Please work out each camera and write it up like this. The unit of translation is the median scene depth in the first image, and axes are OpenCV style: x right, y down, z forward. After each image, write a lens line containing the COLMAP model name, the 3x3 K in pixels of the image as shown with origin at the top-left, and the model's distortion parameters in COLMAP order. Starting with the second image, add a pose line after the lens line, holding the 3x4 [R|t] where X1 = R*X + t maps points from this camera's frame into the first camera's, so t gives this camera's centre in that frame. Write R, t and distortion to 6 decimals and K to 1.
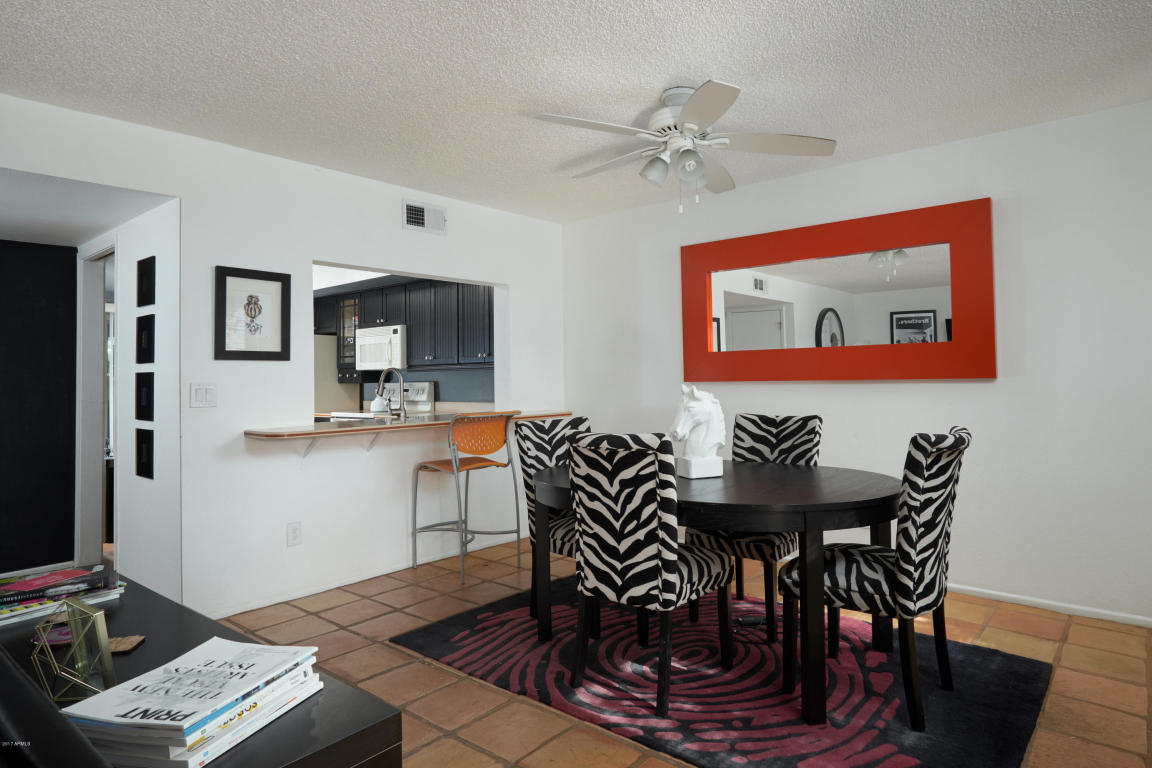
lens RADIAL K [[641.6, 0, 579.0], [0, 641.6, 378.2], [0, 0, 1]] dist [0.003073, 0.000521]
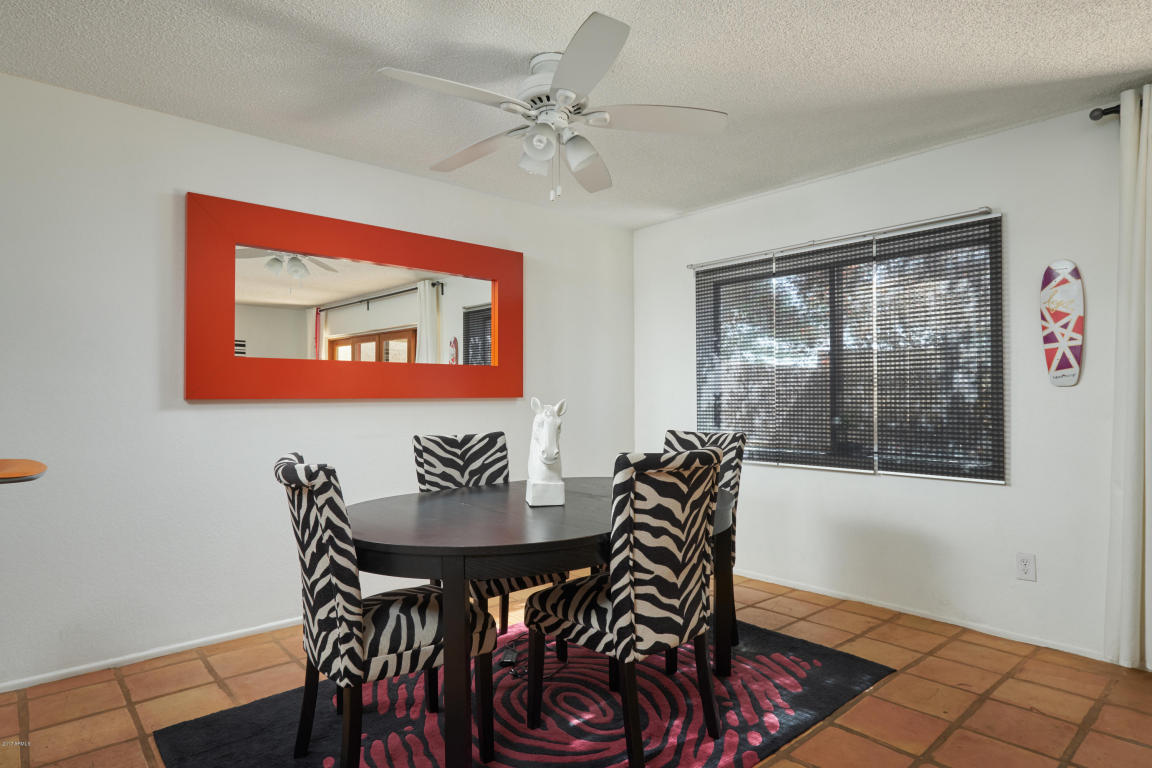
lens RADIAL K [[654.7, 0, 577.0], [0, 654.7, 389.4], [0, 0, 1]] dist [-0.002699, -0.000317]
pose [[0.165114, 0.024231, 0.985977, -0.799999], [0.001151, 0.999693, -0.024761, 0.022731], [-0.986274, 0.005223, 0.165036, 0.934843]]
